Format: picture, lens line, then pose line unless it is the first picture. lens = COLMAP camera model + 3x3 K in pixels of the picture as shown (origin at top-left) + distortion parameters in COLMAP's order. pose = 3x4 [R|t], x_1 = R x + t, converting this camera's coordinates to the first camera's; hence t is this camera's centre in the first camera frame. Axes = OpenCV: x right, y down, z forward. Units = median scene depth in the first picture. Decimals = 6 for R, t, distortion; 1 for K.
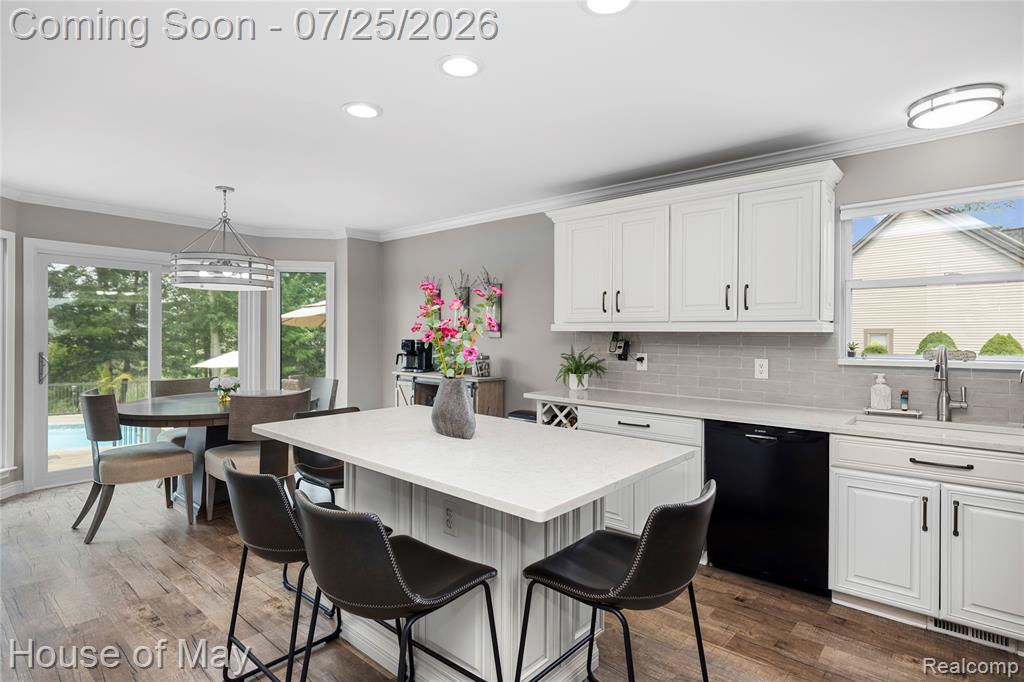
lens RADIAL K [[534.0, 0, 509.4], [0, 534.0, 335.4], [0, 0, 1]] dist [0.003928, 0.000290]
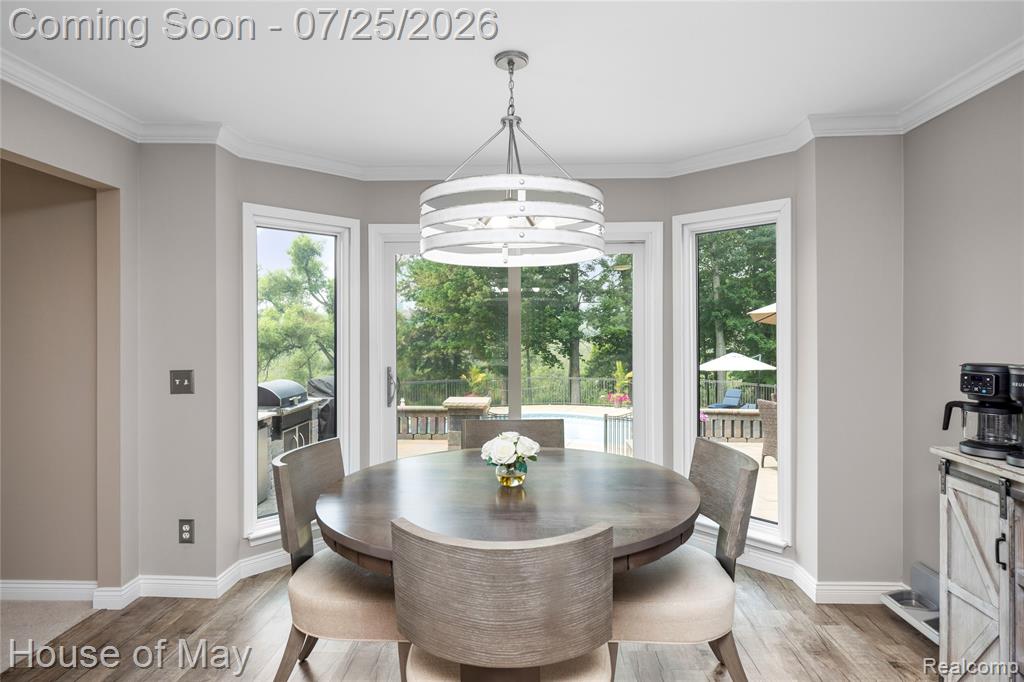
lens RADIAL K [[558.3, 0, 506.7], [0, 558.3, 331.3], [0, 0, 1]] dist [-0.019817, 0.004874]
pose [[0.624734, -0.008519, -0.780791, -0.141286], [0.006804, 0.999962, -0.005466, -0.017712], [0.780808, -0.001897, 0.624768, 0.729877]]
